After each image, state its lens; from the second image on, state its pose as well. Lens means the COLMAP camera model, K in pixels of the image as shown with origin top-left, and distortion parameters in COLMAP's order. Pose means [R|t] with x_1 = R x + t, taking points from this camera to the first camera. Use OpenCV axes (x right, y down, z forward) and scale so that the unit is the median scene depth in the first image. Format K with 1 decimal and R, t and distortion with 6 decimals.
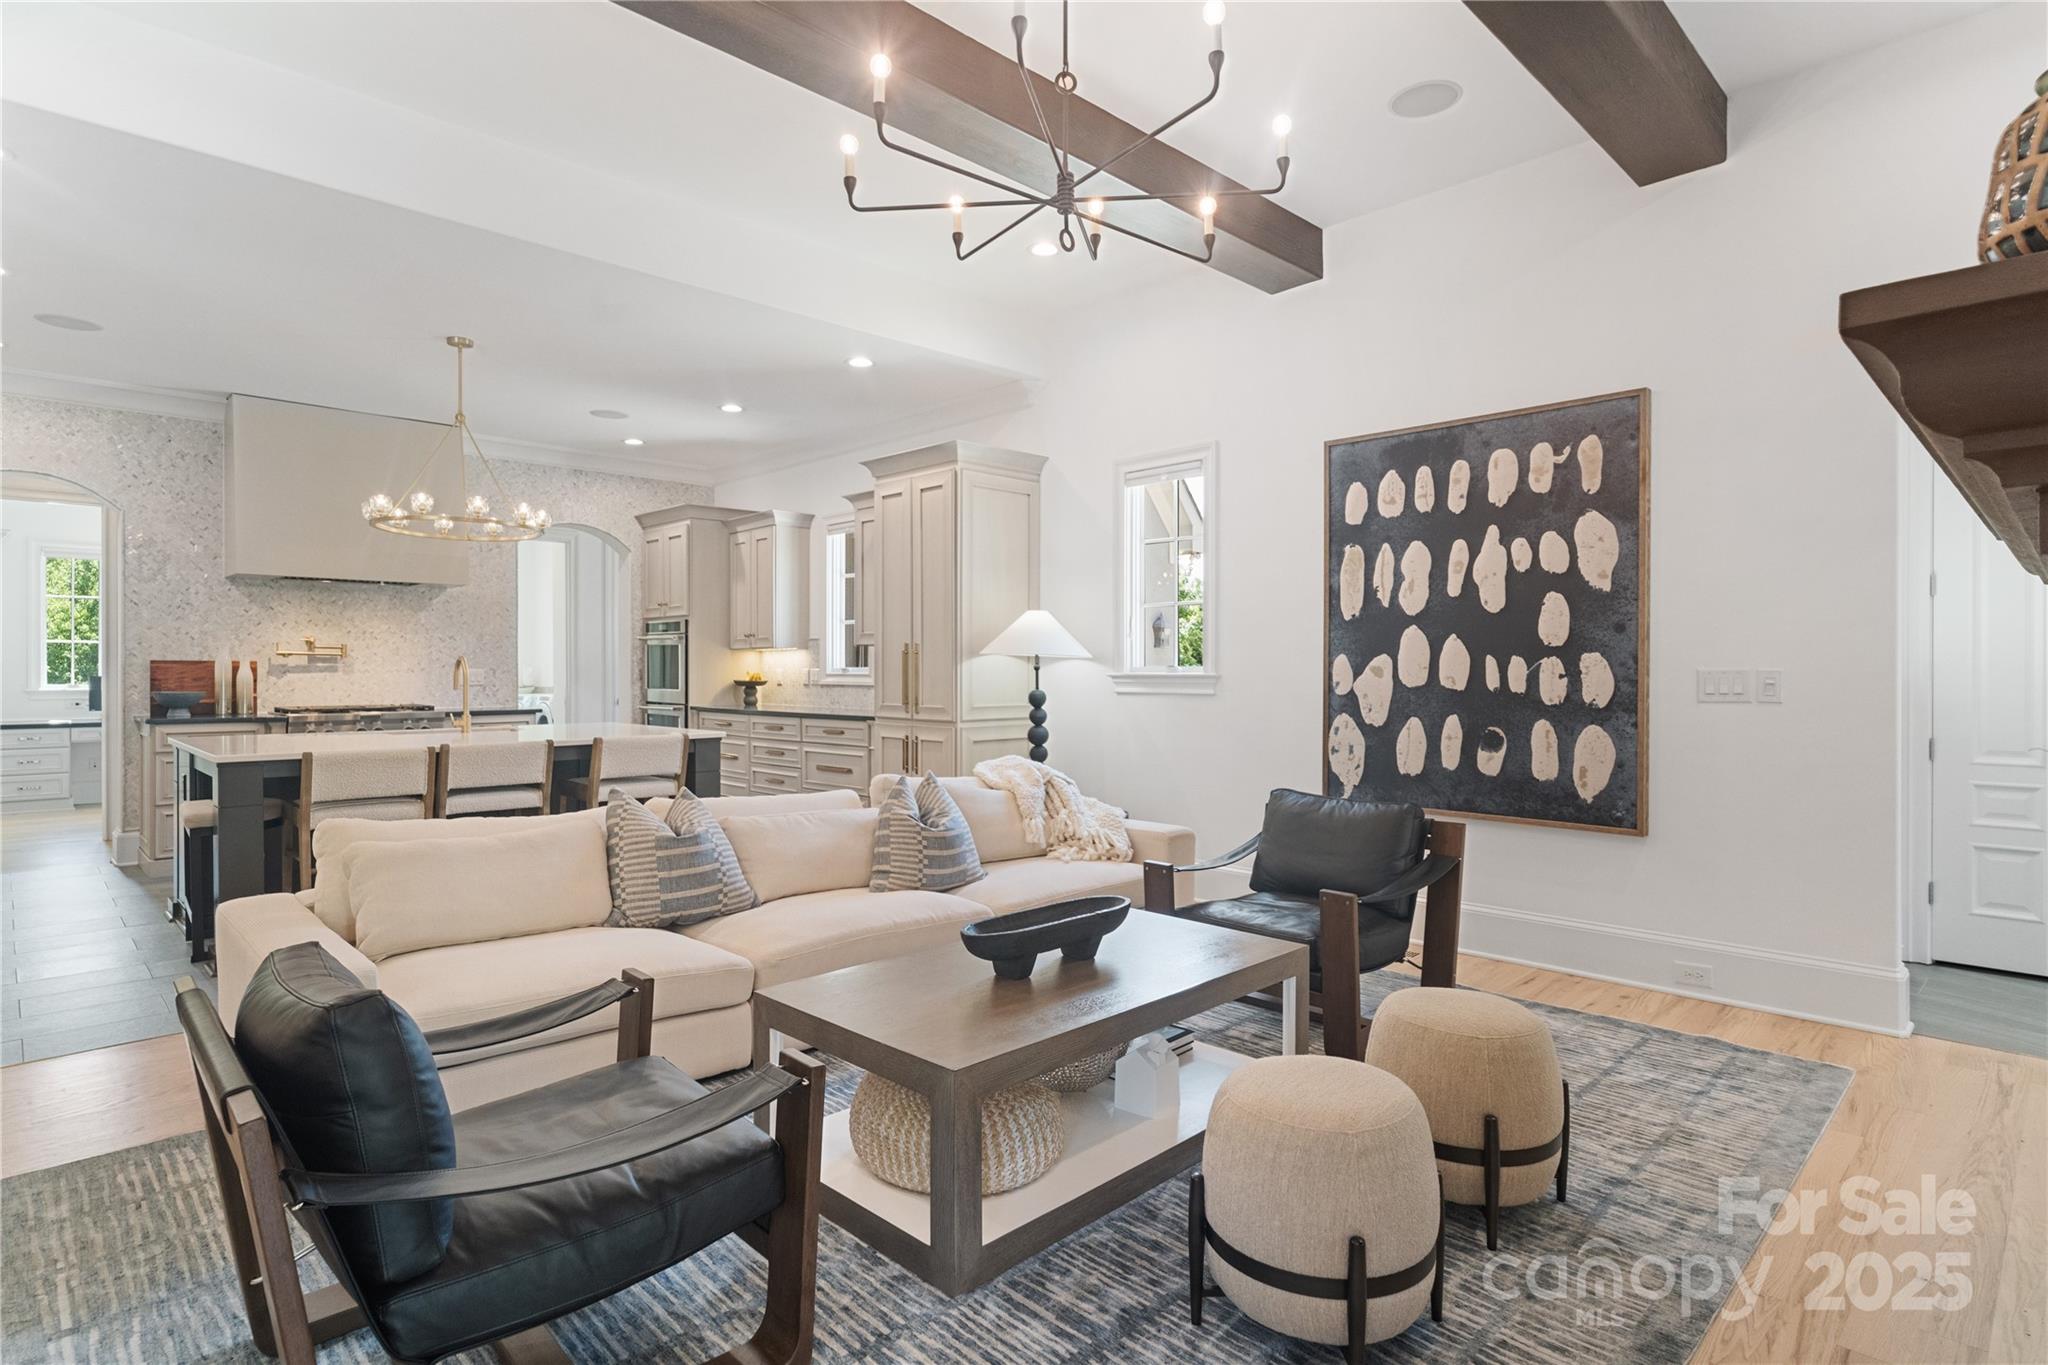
lens RADIAL K [[1046.9, 0, 1024.0], [0, 1046.9, 682.5], [0, 0, 1]] dist [-0.013712, -0.000164]
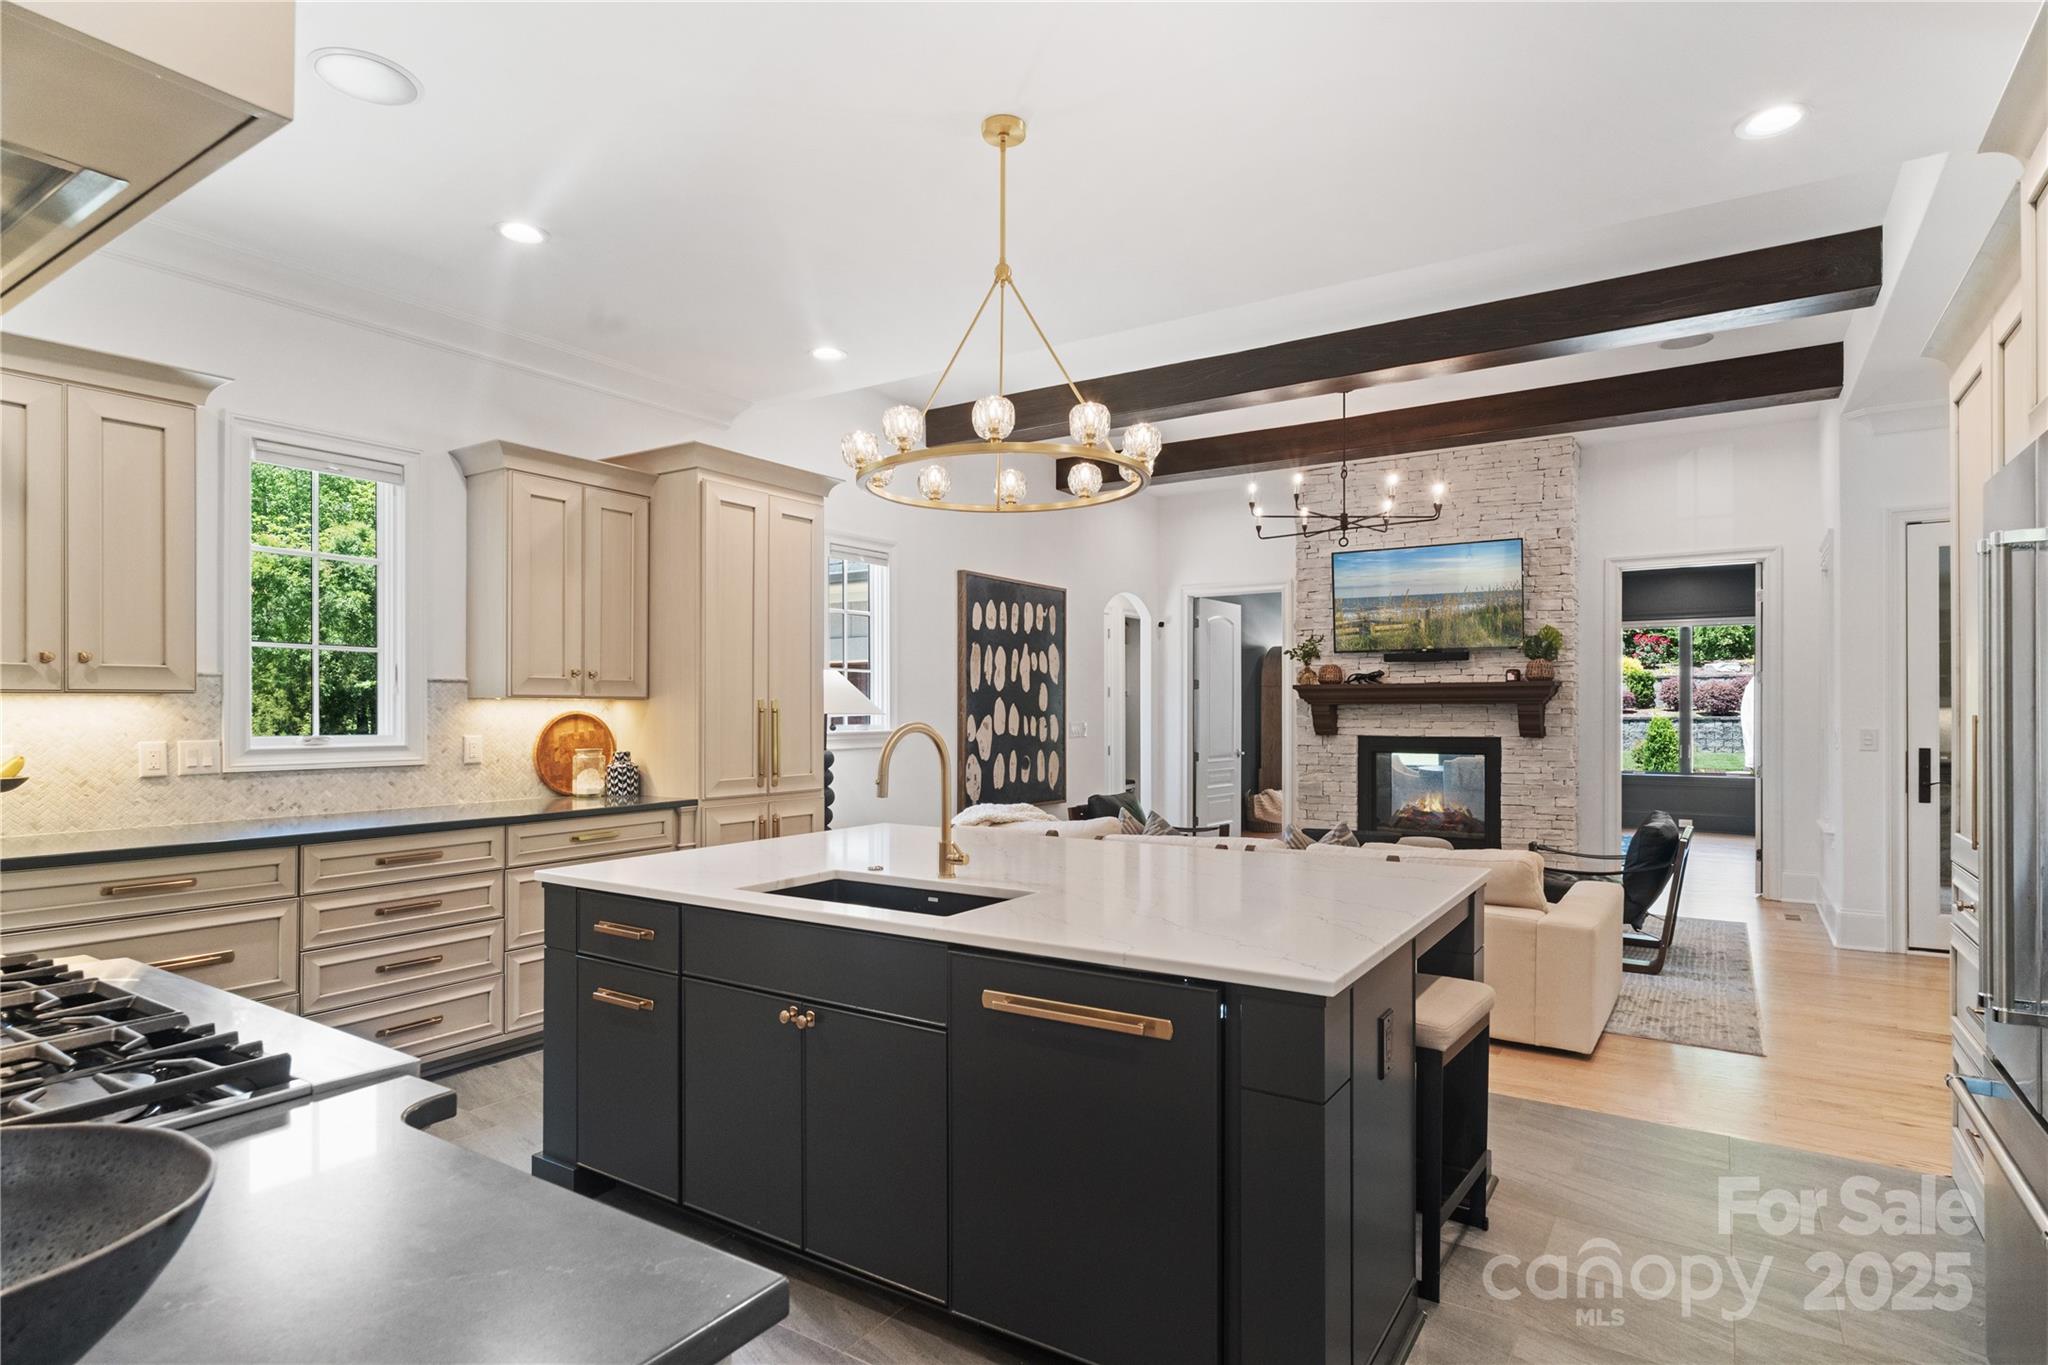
lens RADIAL K [[1068.6, 0, 1027.3], [0, 1068.6, 715.7], [0, 0, 1]] dist [-0.001761, -0.000685]
pose [[-0.215280, -0.003515, 0.976546, -1.001186], [0.015324, 0.999858, 0.006977, -0.029251], [-0.976432, 0.016467, -0.215196, 1.033675]]
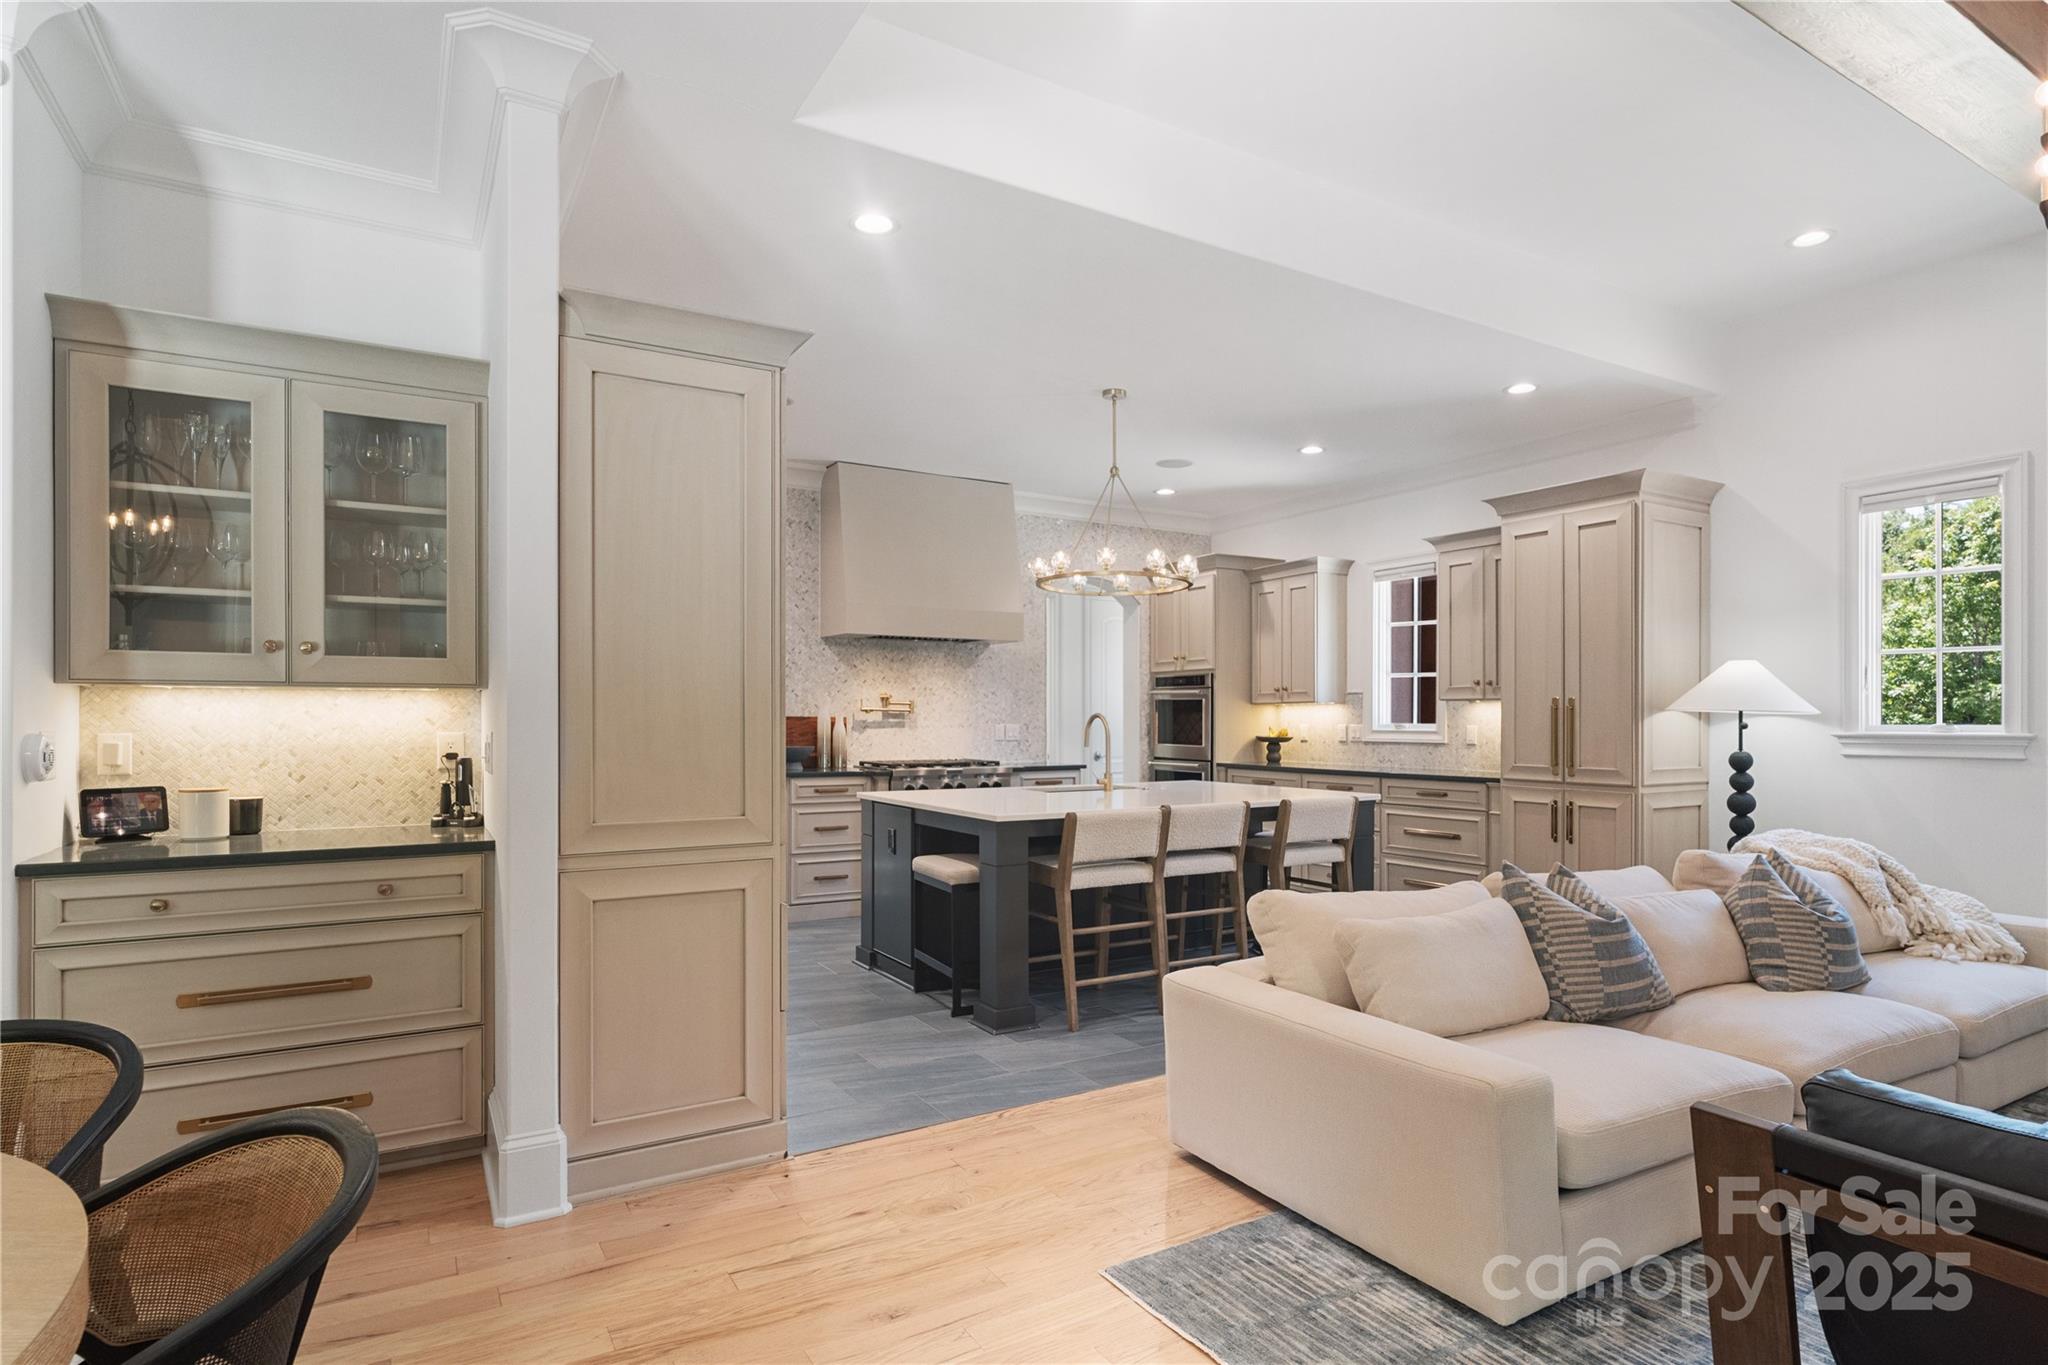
lens RADIAL K [[1068.6, 0, 1027.3], [0, 1068.6, 715.7], [0, 0, 1]] dist [-0.001761, -0.000685]
pose [[0.972164, -0.000764, -0.234302, -0.356099], [-0.003004, 0.999872, -0.015725, -0.006649], [0.234284, 0.015991, 0.972037, 0.000078]]
